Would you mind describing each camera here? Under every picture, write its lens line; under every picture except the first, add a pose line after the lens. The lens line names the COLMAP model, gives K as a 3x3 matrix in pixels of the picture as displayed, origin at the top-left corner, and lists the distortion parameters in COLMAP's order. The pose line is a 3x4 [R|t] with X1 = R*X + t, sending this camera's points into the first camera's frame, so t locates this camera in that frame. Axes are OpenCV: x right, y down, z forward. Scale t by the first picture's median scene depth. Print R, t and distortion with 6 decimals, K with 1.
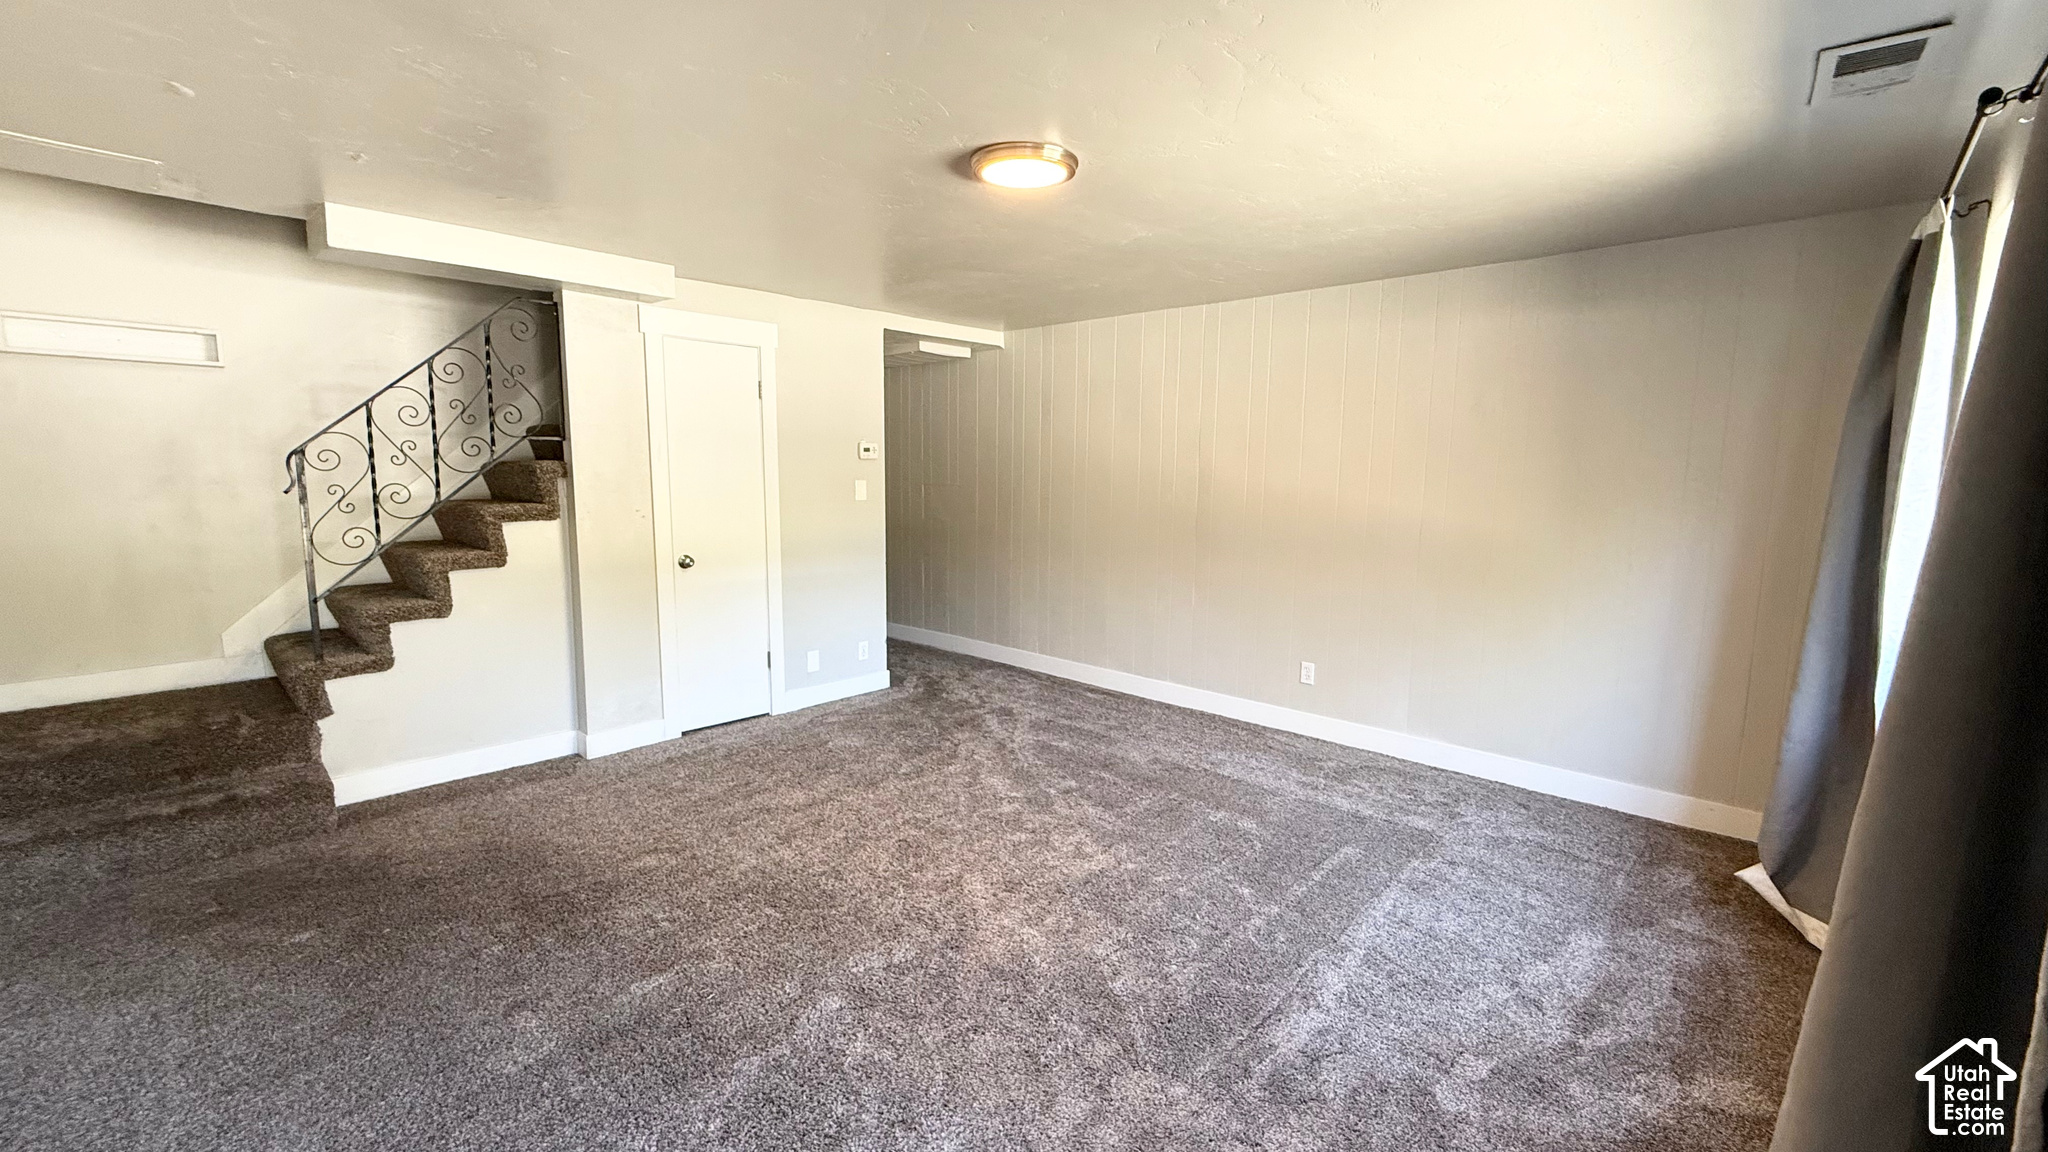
lens RADIAL K [[809.7, 0, 1026.8], [0, 809.7, 572.8], [0, 0, 1]] dist [-0.000085, 0.000071]
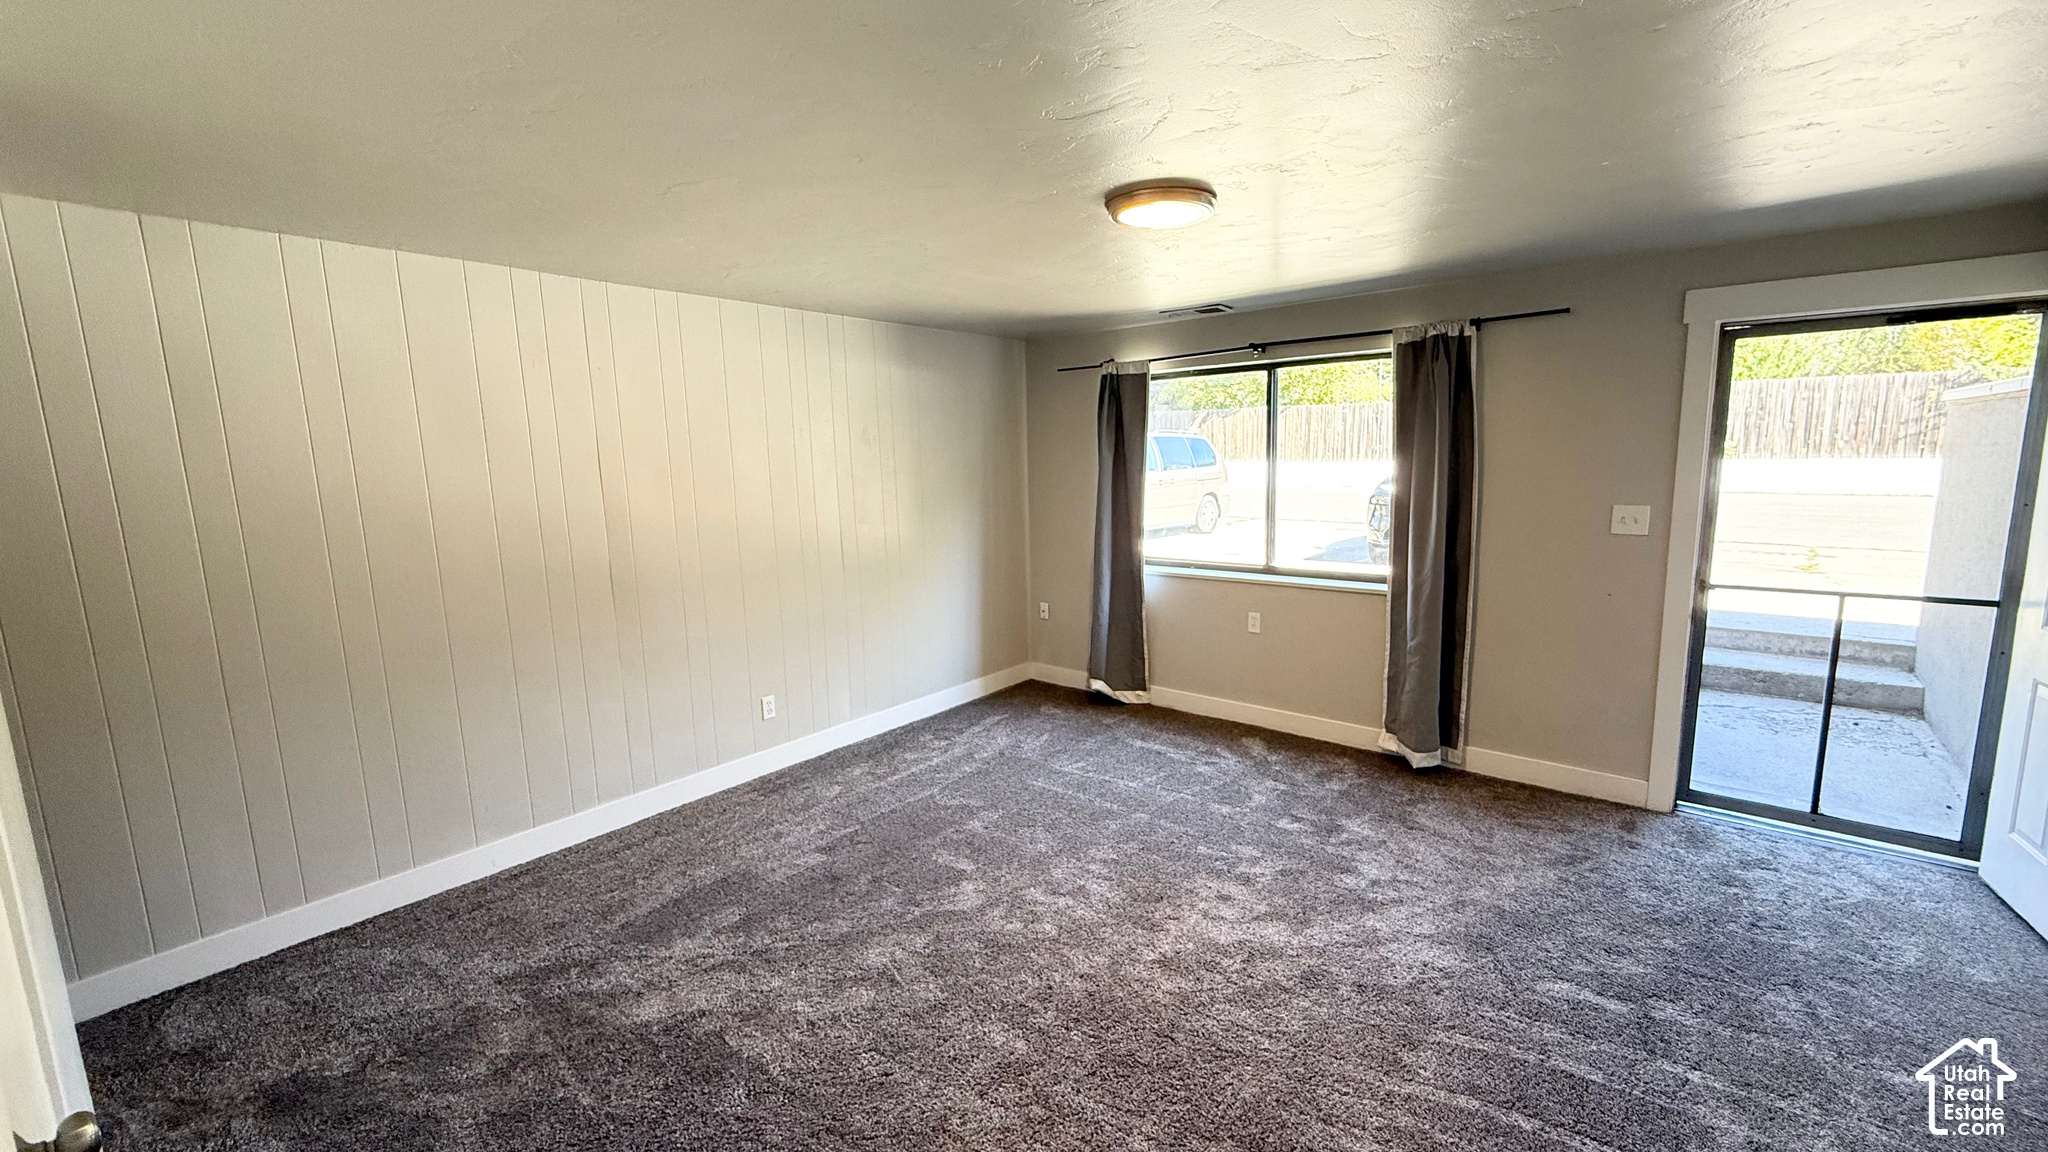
lens RADIAL K [[809.7, 0, 1028.4], [0, 809.7, 577.9], [0, 0, 1]] dist [-0.000085, 0.000071]
pose [[-0.055509, -0.157953, 0.985885, -0.674533], [0.156105, 0.973892, 0.164821, -0.154048], [-0.986180, 0.163051, -0.029402, 0.830326]]
